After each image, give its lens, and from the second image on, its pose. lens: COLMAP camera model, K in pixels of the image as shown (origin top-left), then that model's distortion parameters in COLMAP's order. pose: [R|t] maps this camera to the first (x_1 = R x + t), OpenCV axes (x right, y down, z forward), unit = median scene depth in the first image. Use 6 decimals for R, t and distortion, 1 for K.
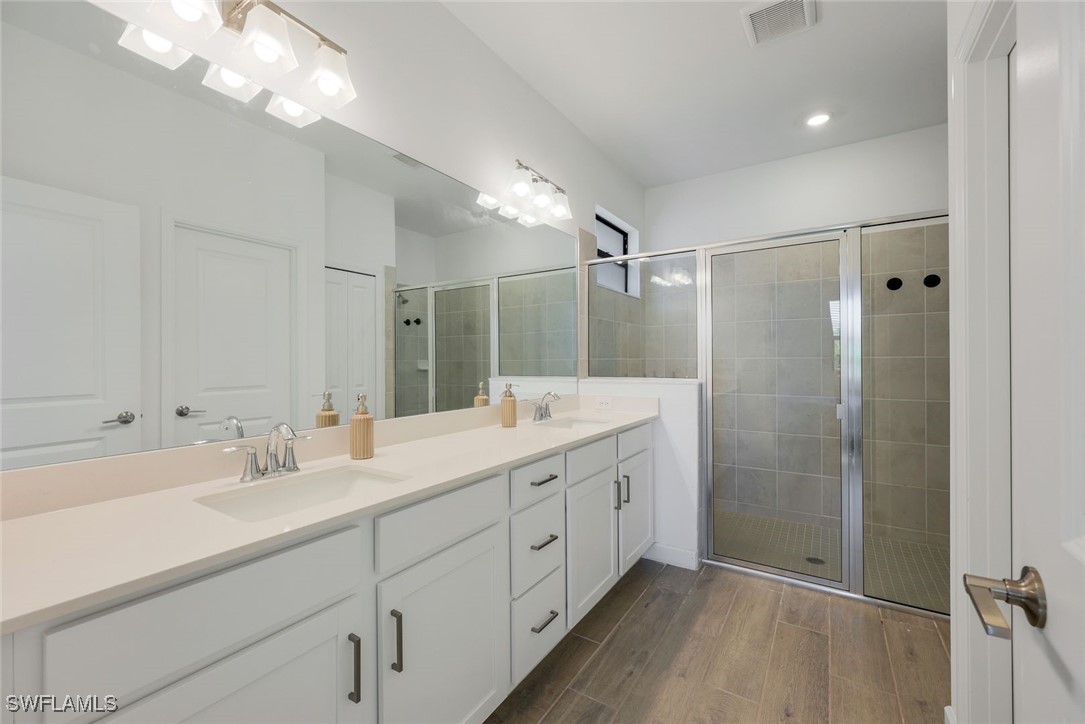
lens RADIAL K [[437.8, 0, 537.8], [0, 437.8, 362.4], [0, 0, 1]] dist [-0.000995, -0.000182]
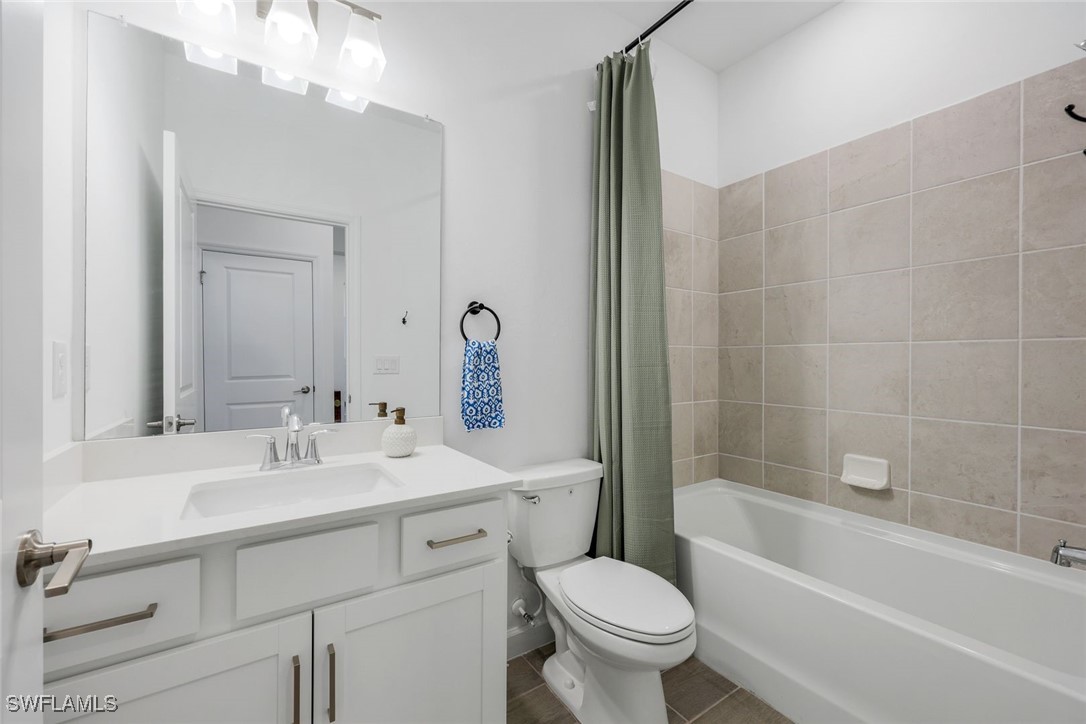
lens RADIAL K [[402.1, 0, 542.5], [0, 402.1, 358.0], [0, 0, 1]] dist [-0.000541, -0.000038]
pose [[0.903876, 0.032395, -0.426567, 0.270272], [-0.025106, 0.999427, 0.022702, -0.009993], [0.427058, -0.009810, 0.904171, 0.372394]]
